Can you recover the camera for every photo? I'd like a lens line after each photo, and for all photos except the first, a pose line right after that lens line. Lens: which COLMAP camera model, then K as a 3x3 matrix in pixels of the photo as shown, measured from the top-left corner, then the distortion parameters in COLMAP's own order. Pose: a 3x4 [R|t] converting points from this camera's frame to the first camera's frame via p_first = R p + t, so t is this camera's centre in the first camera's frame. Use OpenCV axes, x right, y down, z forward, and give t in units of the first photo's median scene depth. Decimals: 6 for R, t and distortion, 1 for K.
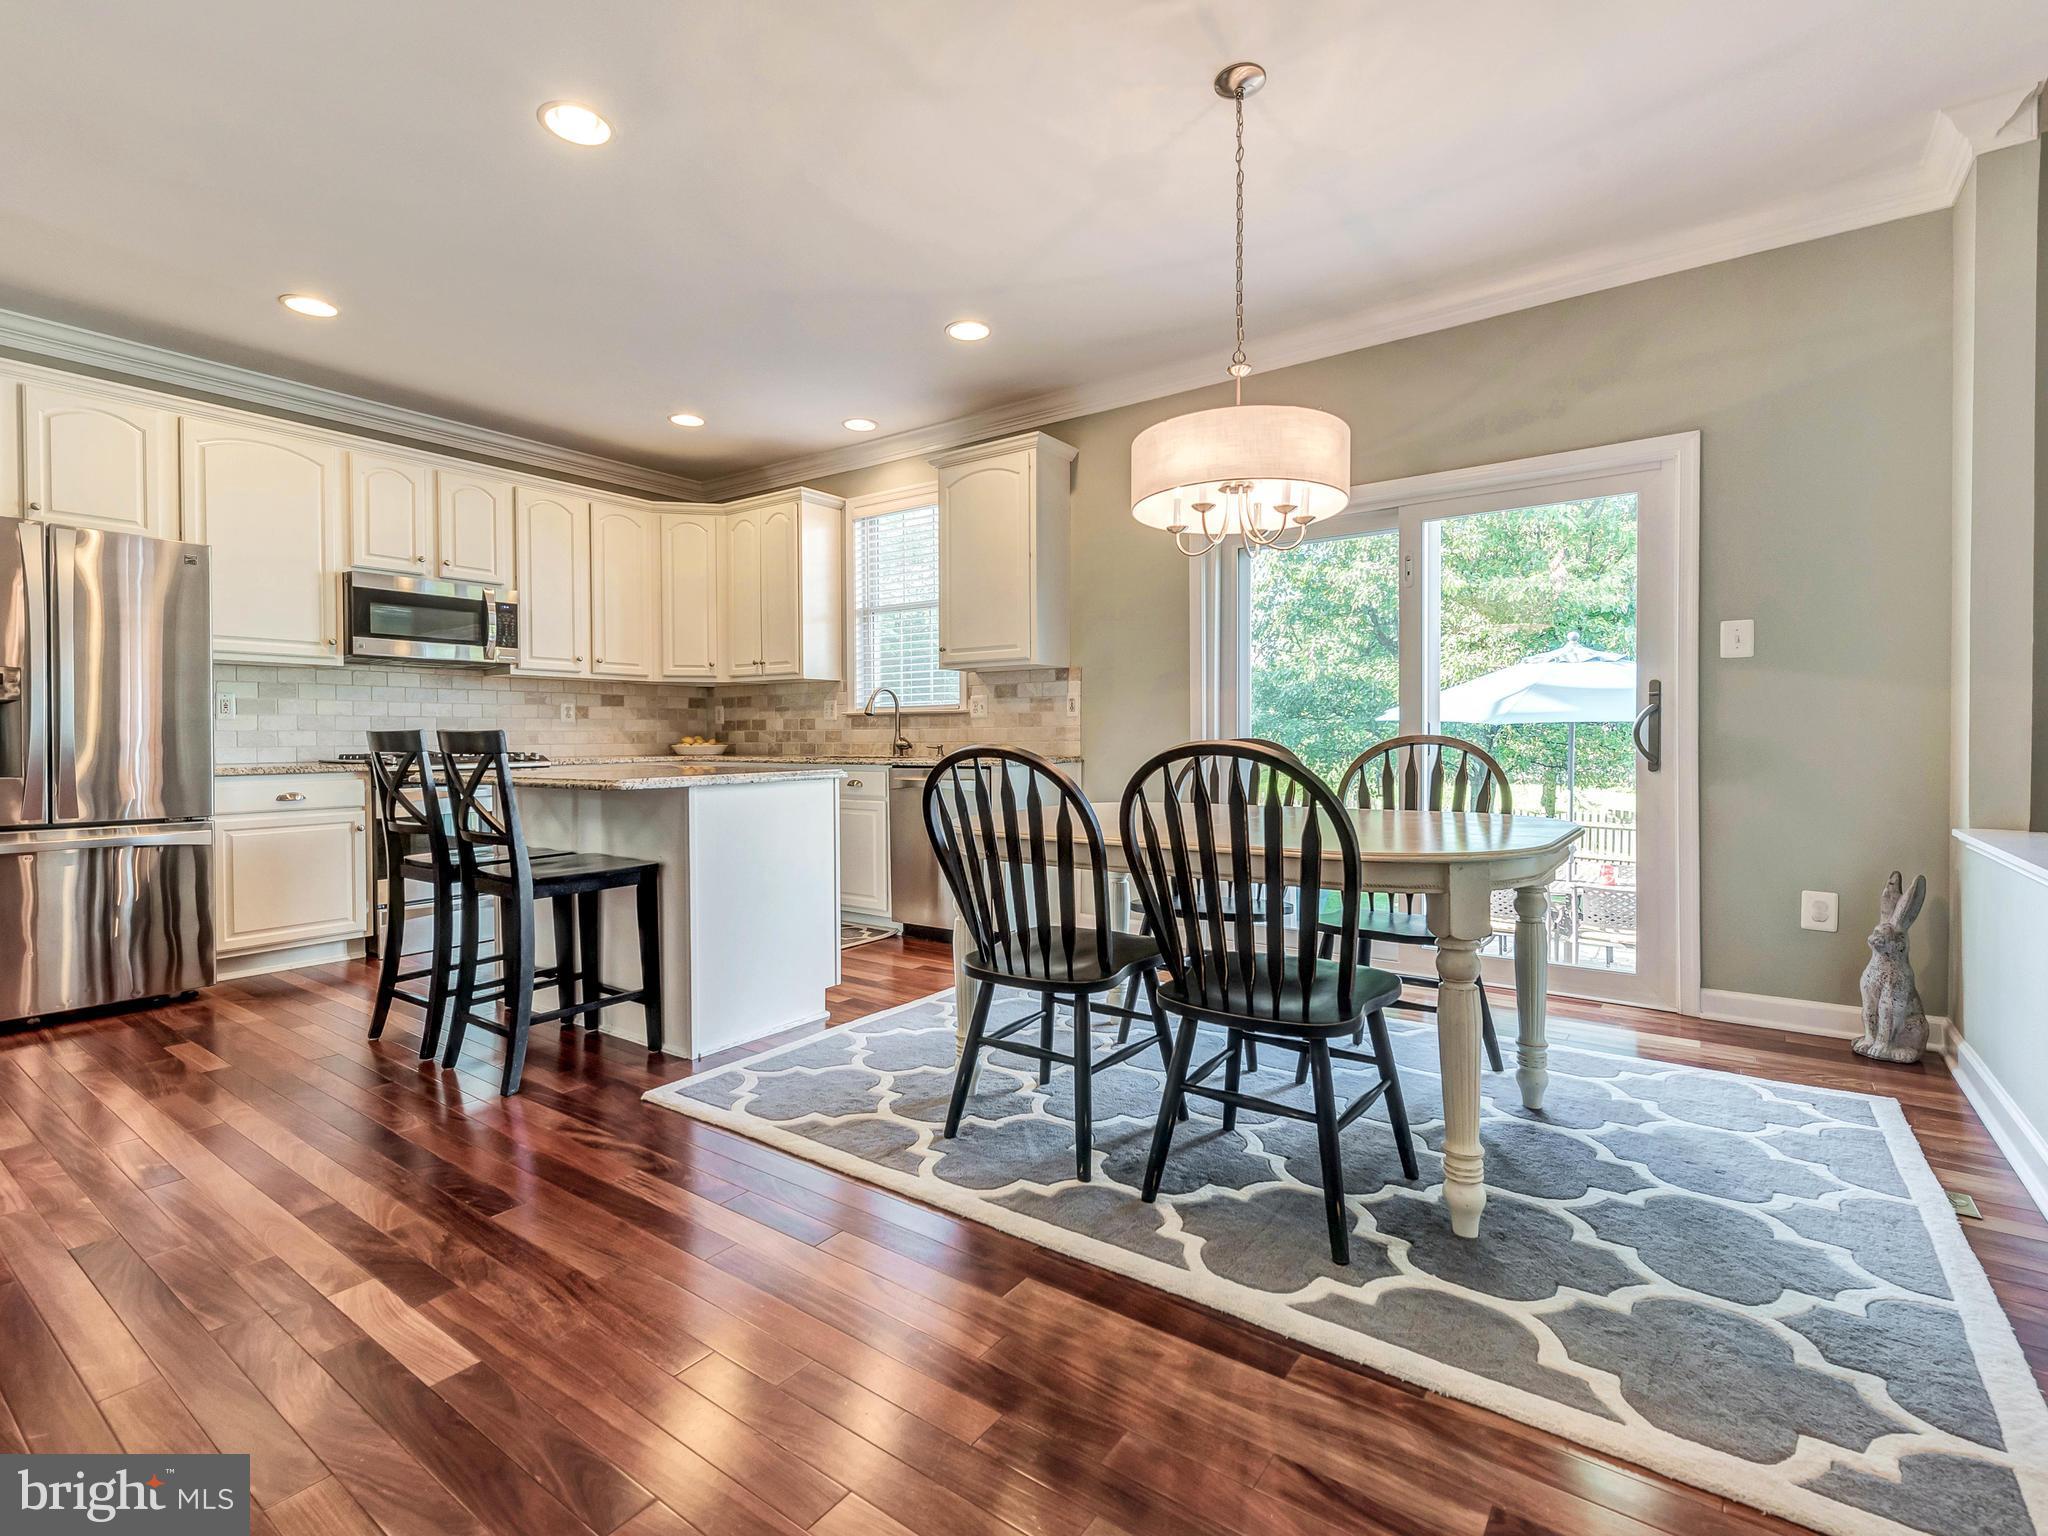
lens RADIAL K [[947.2, 0, 1059.9], [0, 947.2, 749.1], [0, 0, 1]] dist [0.013865, -0.003043]
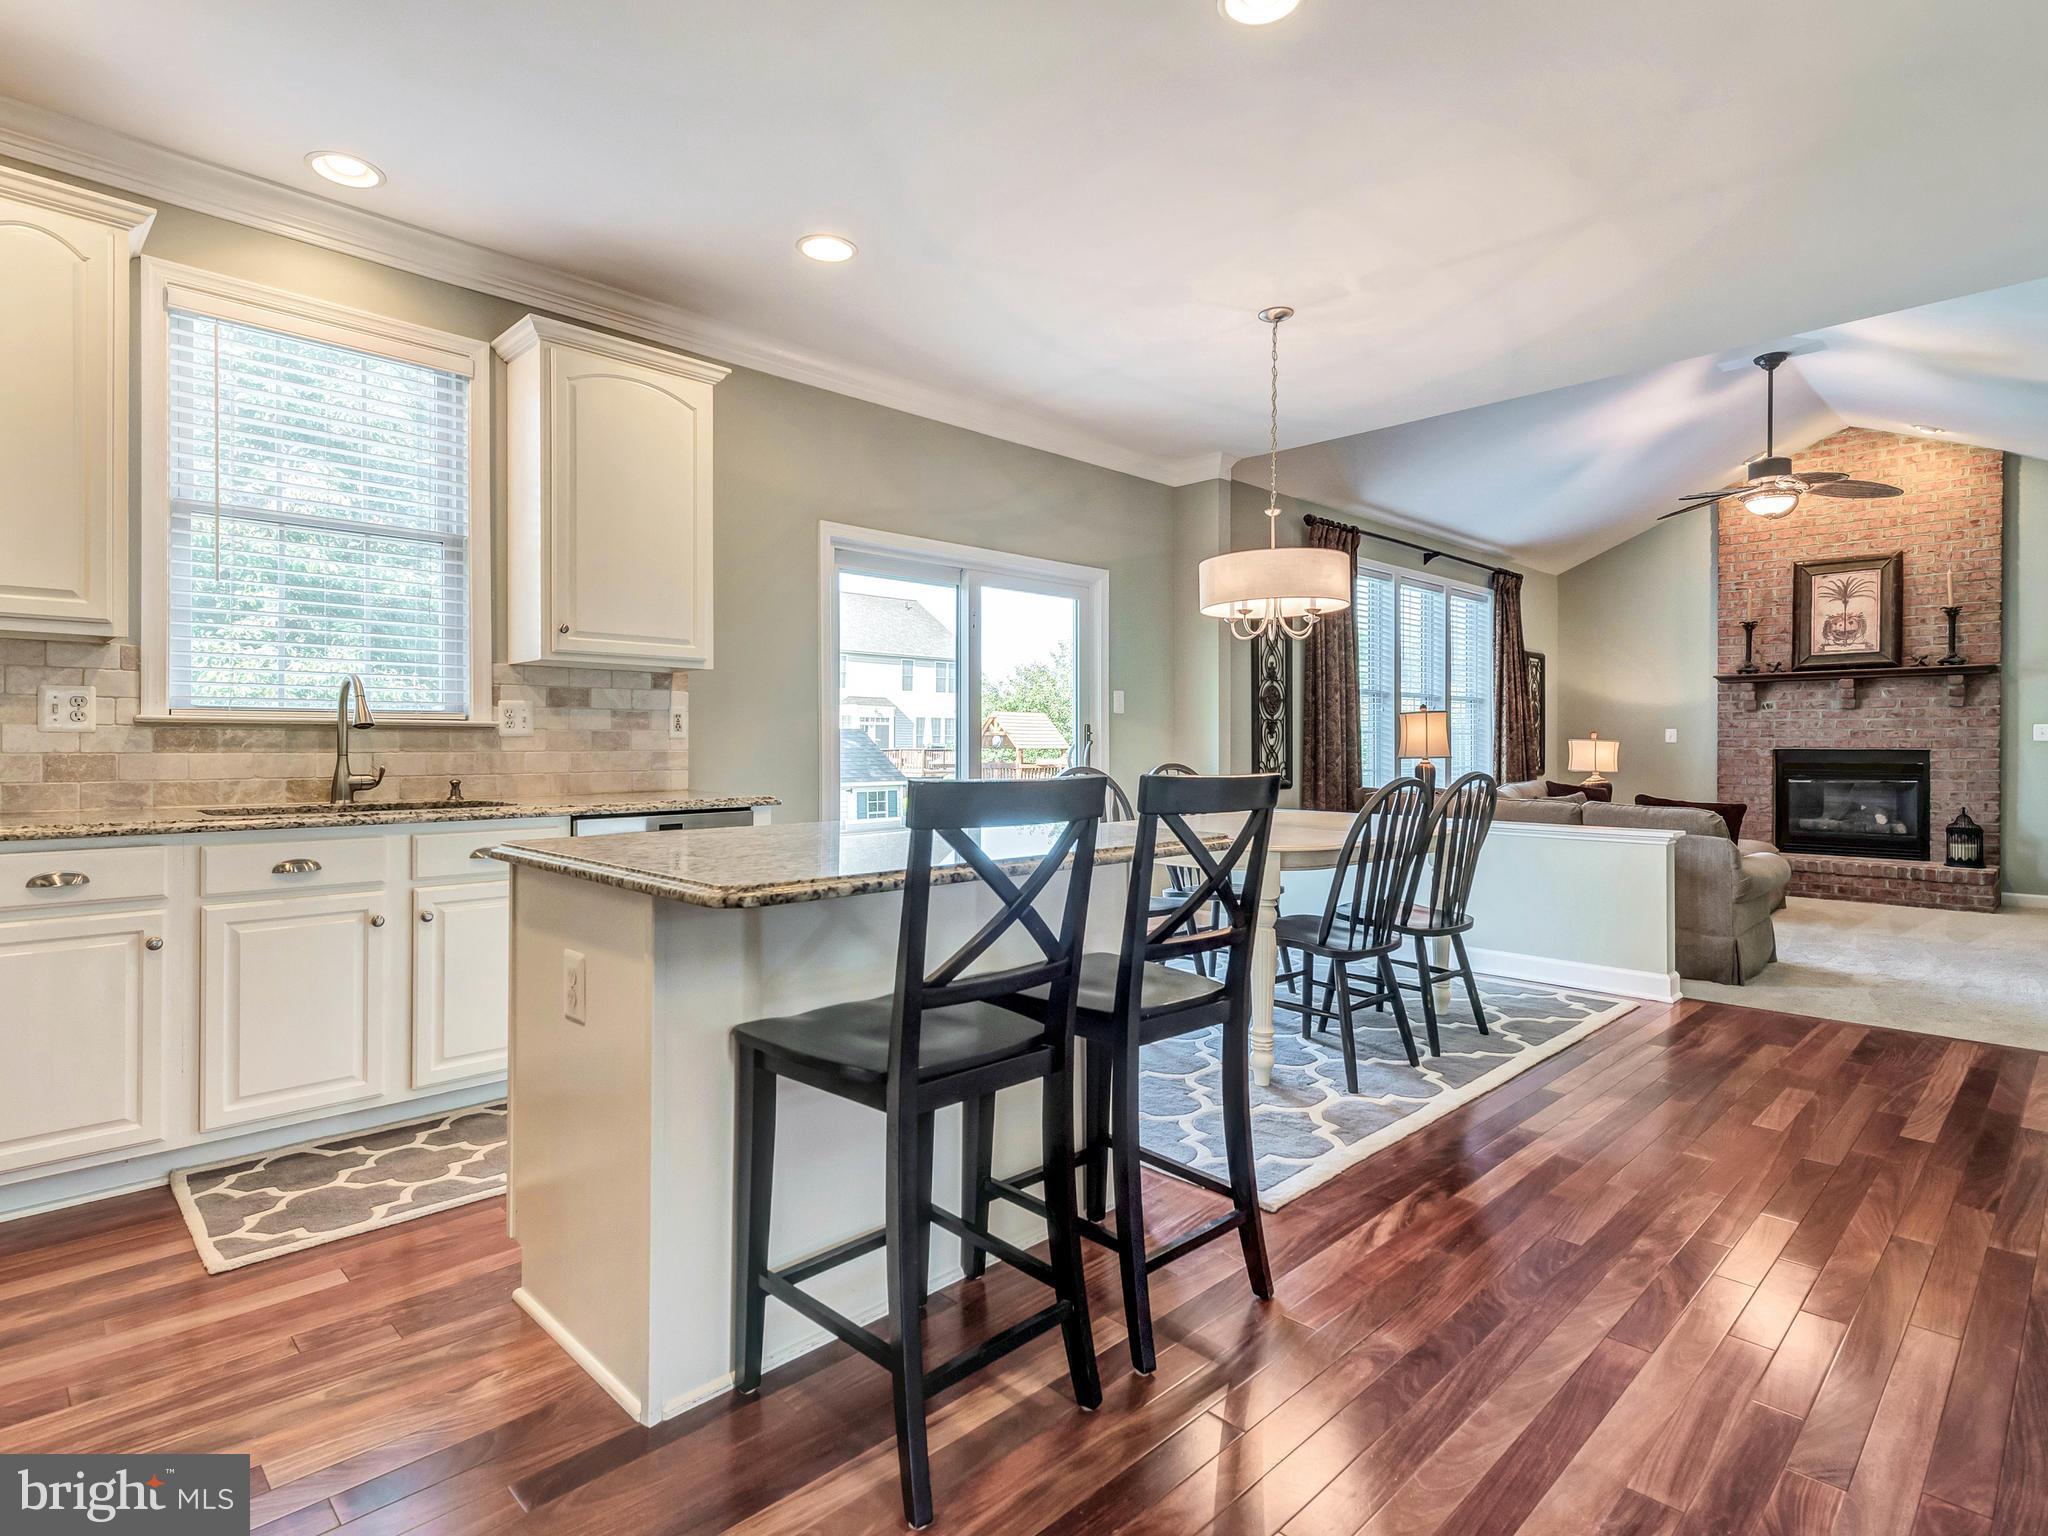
lens RADIAL K [[1070.9, 0, 998.1], [0, 1070.9, 744.4], [0, 0, 1]] dist [0.030984, -0.007297]
pose [[0.195814, 0.007728, 0.980611, -0.749067], [0.010165, 0.999899, -0.009910, -0.017157], [-0.980588, 0.011908, 0.195716, 0.553640]]
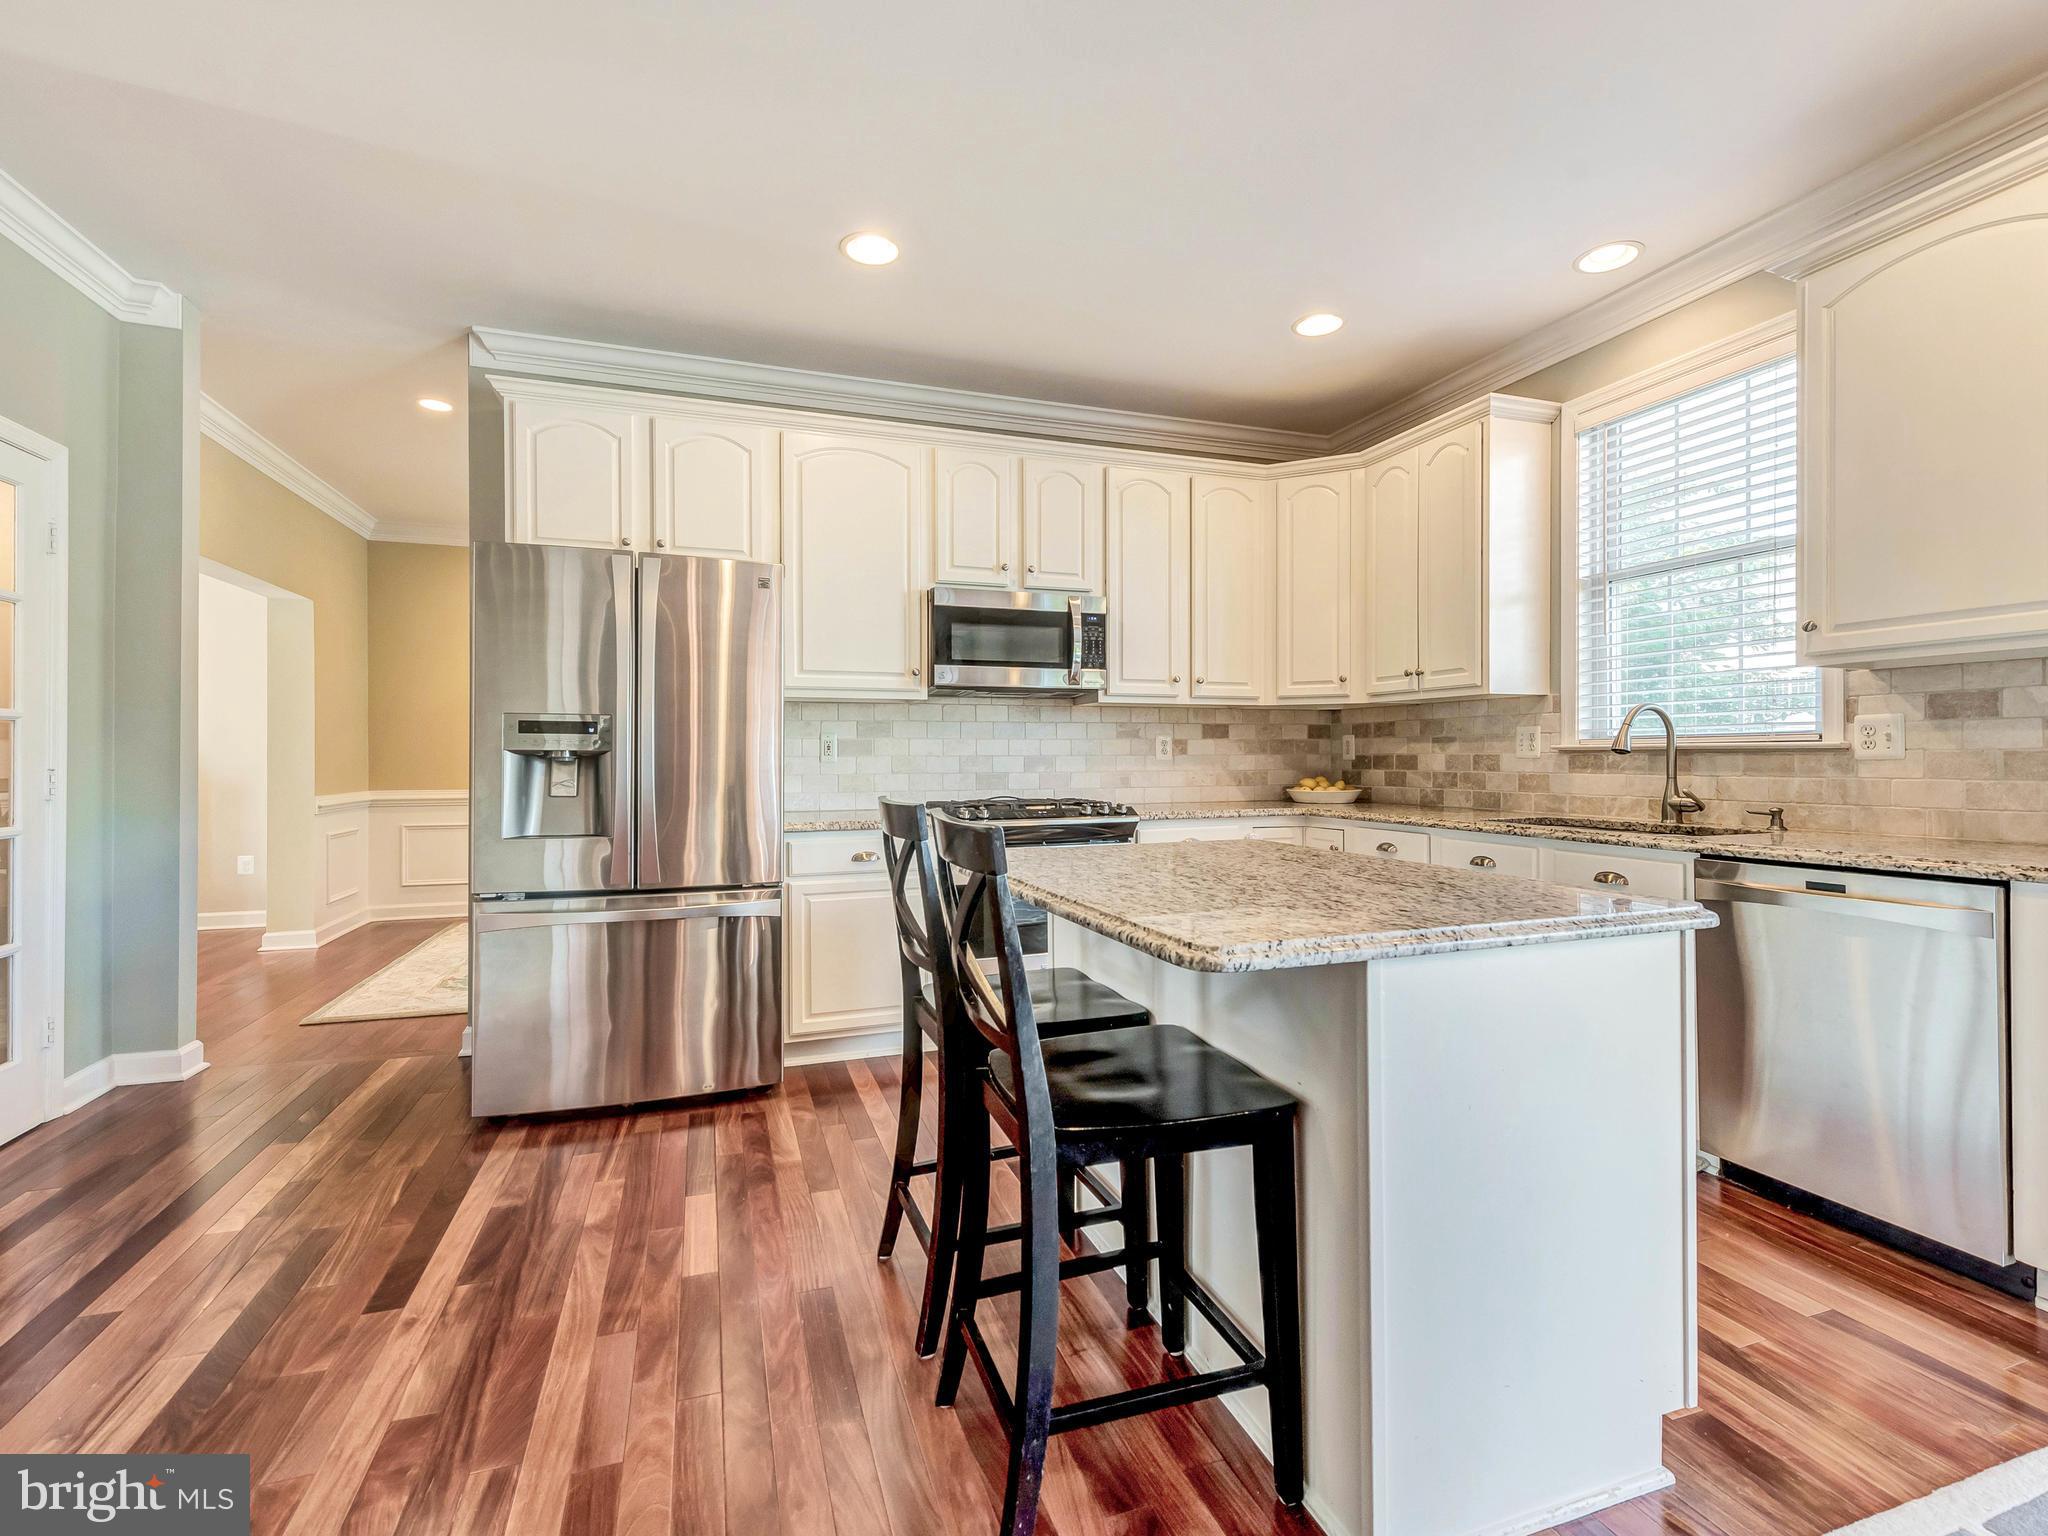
lens RADIAL K [[947.2, 0, 1033.5], [0, 947.2, 761.9], [0, 0, 1]] dist [0.013865, -0.003043]
pose [[0.807353, 0.006067, -0.590038, -0.152525], [-0.007821, 0.999969, -0.000419, -0.028099], [0.590017, 0.004953, 0.807375, 0.327361]]
